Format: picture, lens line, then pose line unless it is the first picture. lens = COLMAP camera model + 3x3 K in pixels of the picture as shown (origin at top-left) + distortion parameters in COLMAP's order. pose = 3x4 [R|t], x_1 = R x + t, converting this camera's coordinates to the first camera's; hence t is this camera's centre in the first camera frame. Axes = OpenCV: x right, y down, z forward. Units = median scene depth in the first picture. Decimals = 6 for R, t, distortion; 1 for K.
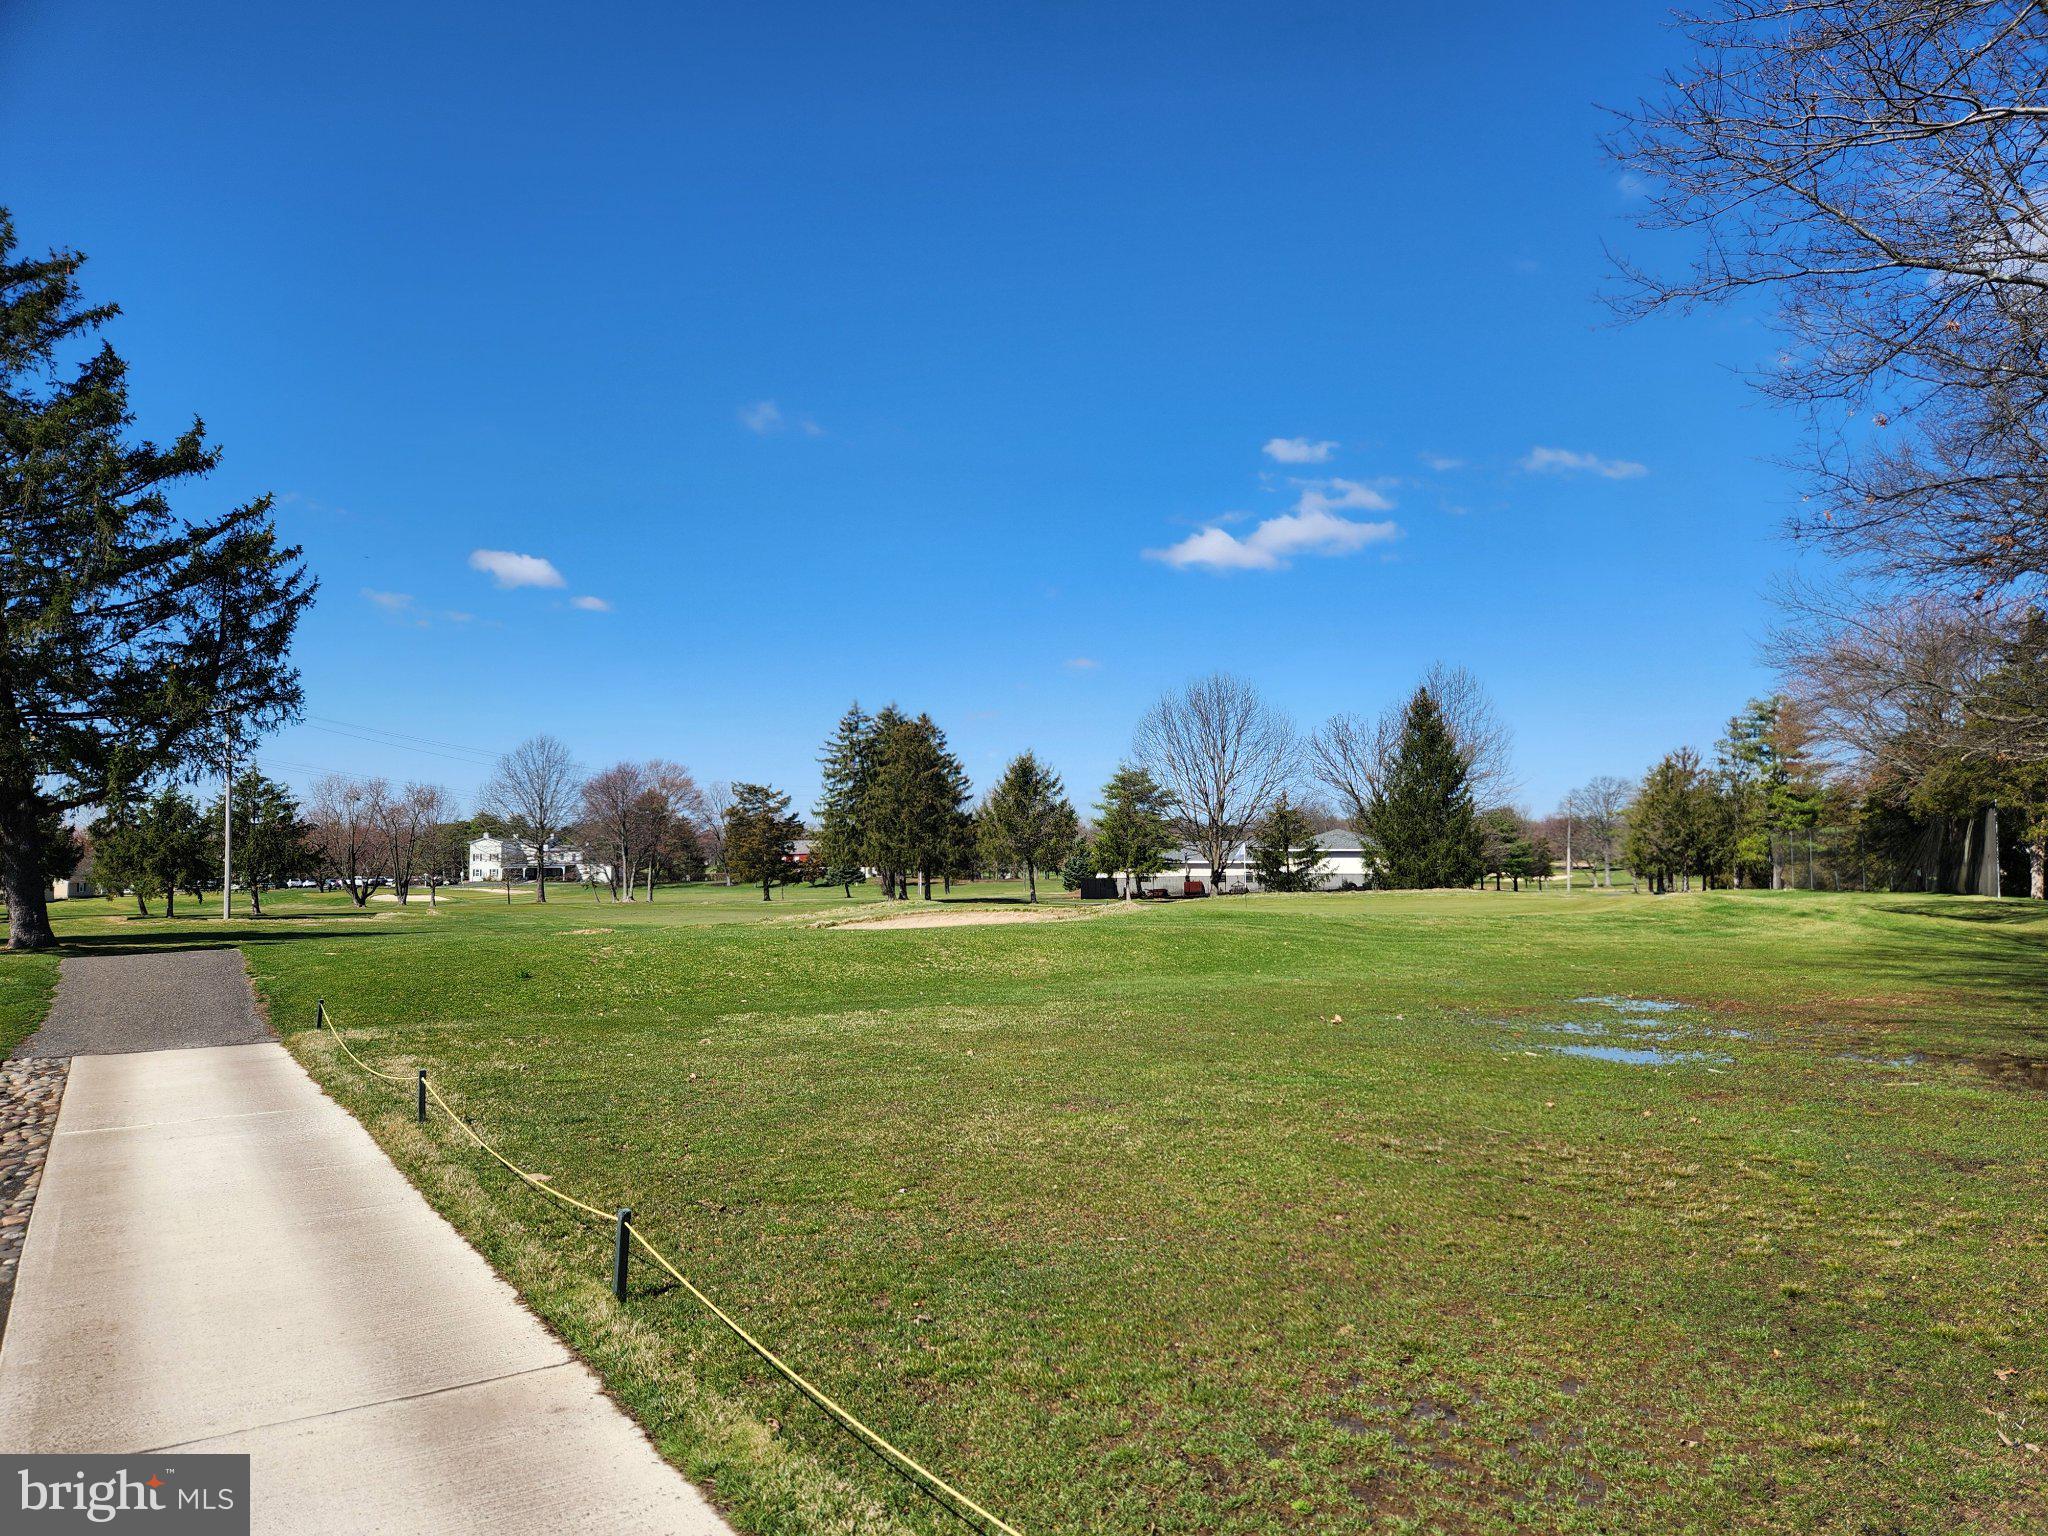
lens RADIAL K [[1380.7, 0, 1024.0], [0, 1380.7, 768.0], [0, 0, 1]] dist [0.000500, 0.159241]
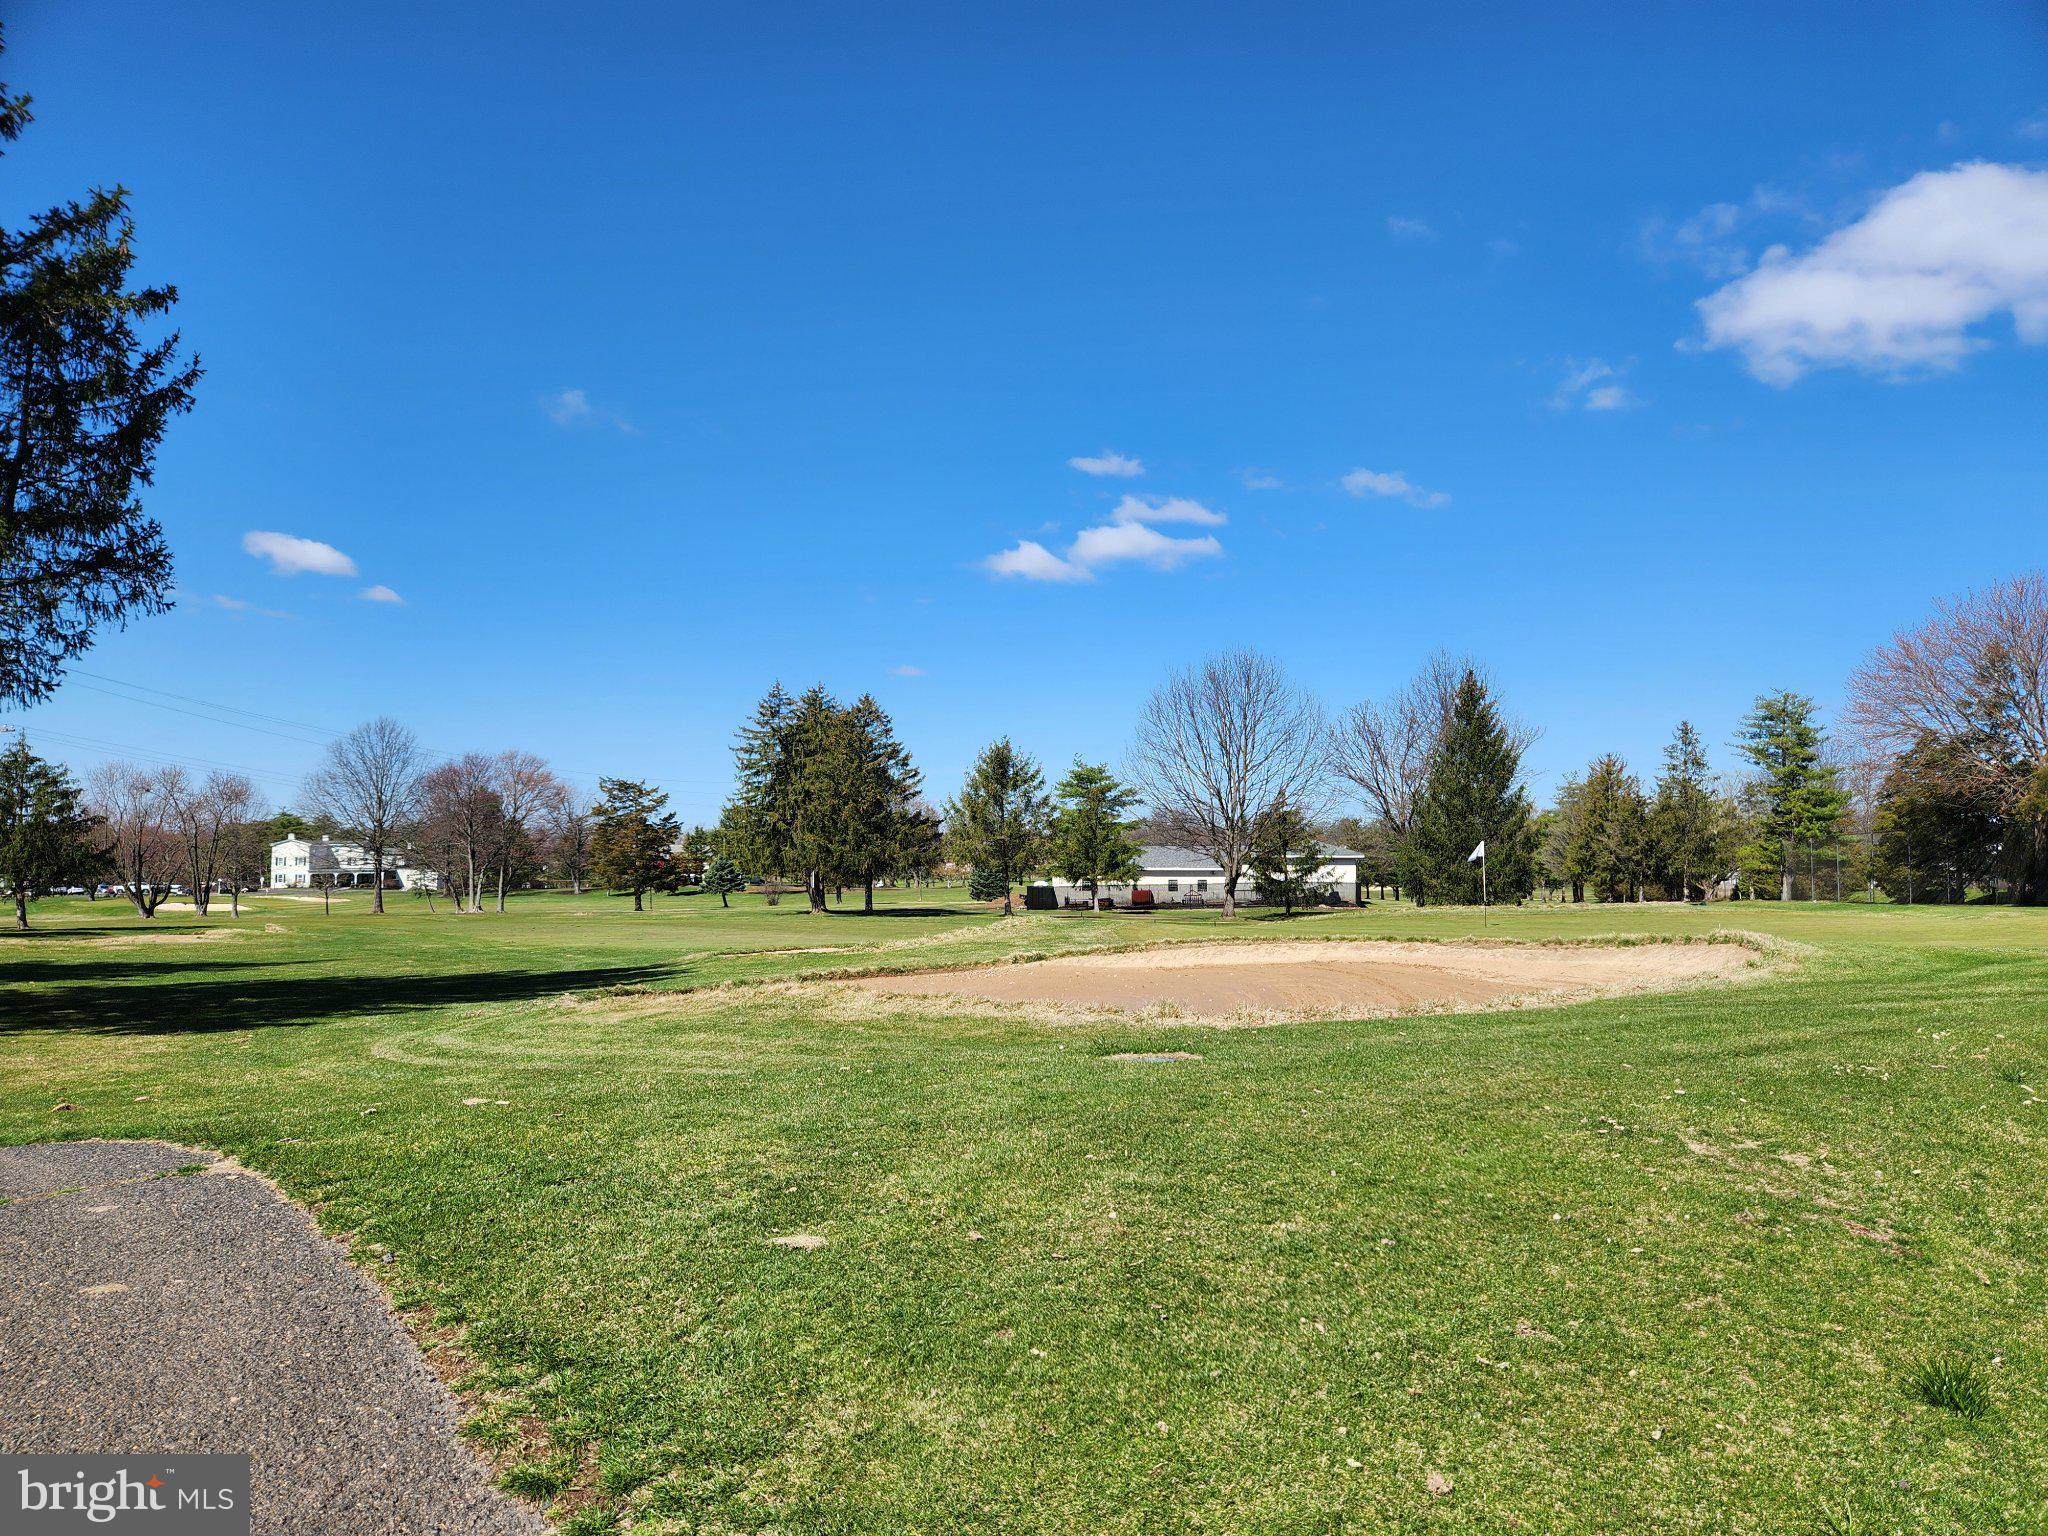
lens RADIAL K [[1368.7, 0, 1024.0], [0, 1368.7, 768.0], [0, 0, 1]] dist [0.035475, -0.000024]
pose [[0.991609, 0.014367, 0.128476, -0.078720], [-0.013555, 0.999882, -0.007196, 0.010102], [-0.128564, 0.005394, 0.991687, 0.128173]]
